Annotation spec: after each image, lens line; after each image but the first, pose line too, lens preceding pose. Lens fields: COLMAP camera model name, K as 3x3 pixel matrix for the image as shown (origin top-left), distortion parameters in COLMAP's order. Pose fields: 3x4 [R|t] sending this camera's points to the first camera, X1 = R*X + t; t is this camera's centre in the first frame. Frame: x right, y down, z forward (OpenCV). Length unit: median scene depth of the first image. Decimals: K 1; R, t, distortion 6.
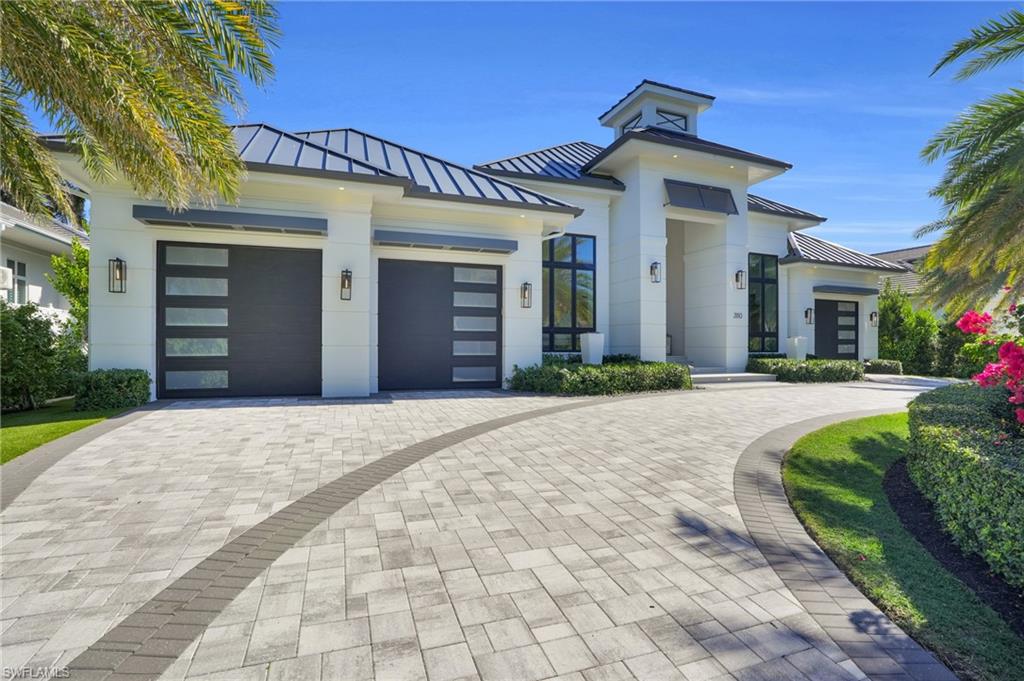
lens RADIAL K [[466.5, 0, 504.5], [0, 466.5, 357.8], [0, 0, 1]] dist [-0.026938, 0.000464]
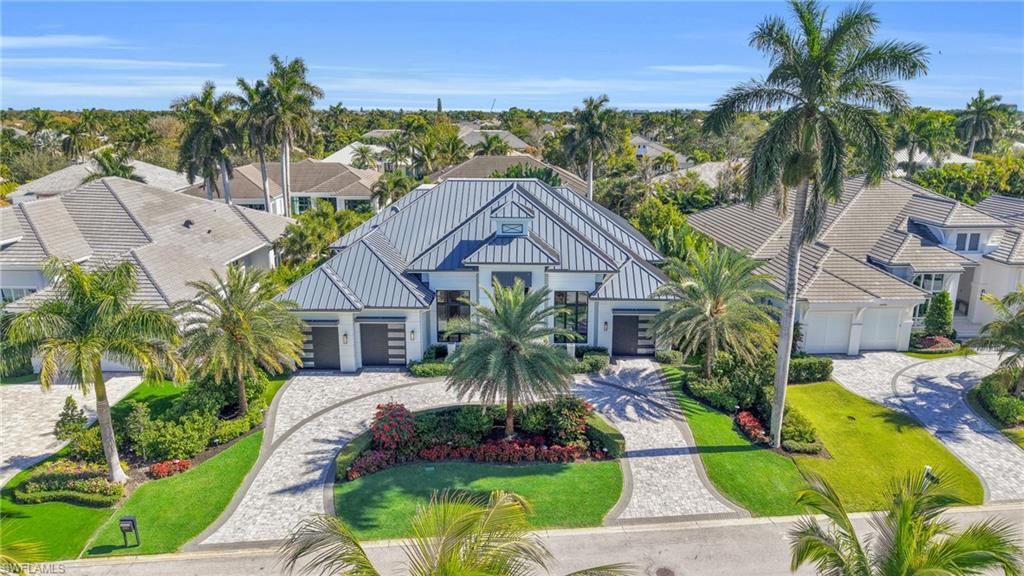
lens RADIAL K [[686.7, 0, 513.6], [0, 686.7, 287.0], [0, 0, 1]] dist [0.039477, -0.003787]
pose [[0.937226, 0.081677, -0.339022, 2.363210], [-0.003141, 0.974122, 0.226001, -1.611265], [0.348708, -0.210749, 0.913229, -2.893844]]
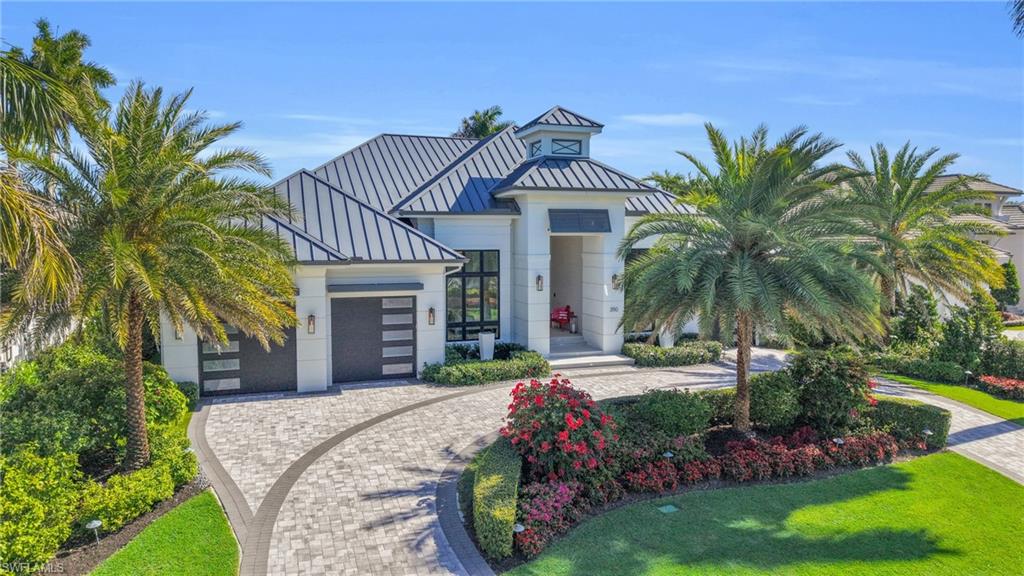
lens RADIAL K [[686.7, 0, 510.5], [0, 686.7, 287.3], [0, 0, 1]] dist [0.039477, -0.003787]
pose [[0.999942, -0.008499, -0.006644, 0.389450], [0.008848, 0.998481, 0.054381, -0.426060], [0.006172, -0.054437, 0.998498, -1.459258]]
